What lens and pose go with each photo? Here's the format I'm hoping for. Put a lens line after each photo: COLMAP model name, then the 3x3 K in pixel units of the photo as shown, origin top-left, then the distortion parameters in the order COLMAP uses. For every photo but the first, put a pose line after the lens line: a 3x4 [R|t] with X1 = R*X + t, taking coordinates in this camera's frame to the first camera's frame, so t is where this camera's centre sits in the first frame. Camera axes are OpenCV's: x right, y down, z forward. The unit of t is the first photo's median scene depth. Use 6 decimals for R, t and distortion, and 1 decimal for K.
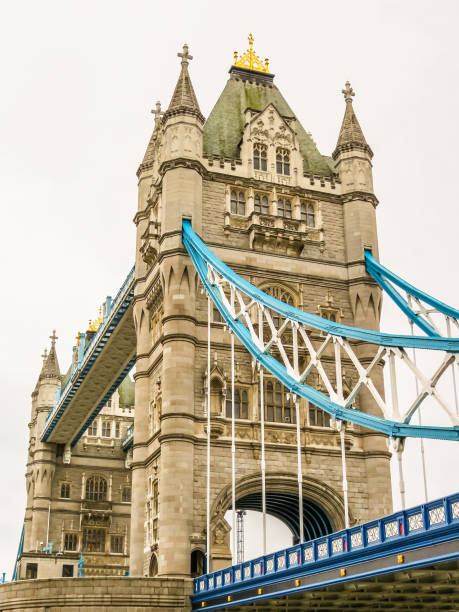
lens RADIAL K [[905.7, 0, 230.2], [0, 905.7, 303.2], [0, 0, 1]] dist [-0.120385, 0.000000]
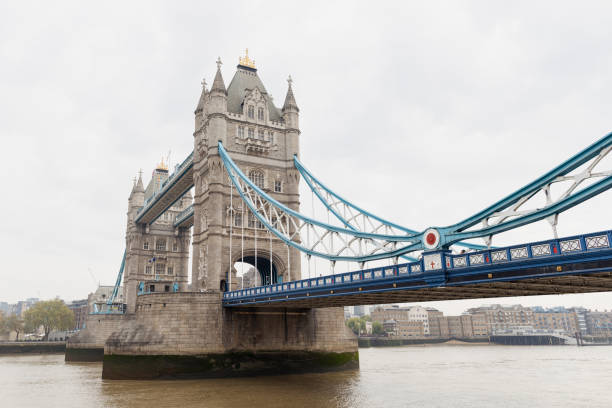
lens RADIAL K [[465.3, 0, 280.4], [0, 465.3, 196.4], [0, 0, 1]] dist [0.019678, 0.000255]
pose [[0.991796, 0.032617, 0.123599, -0.032510], [-0.047016, 0.992201, 0.115441, -0.087948], [-0.118870, -0.120305, 0.985595, -0.203658]]
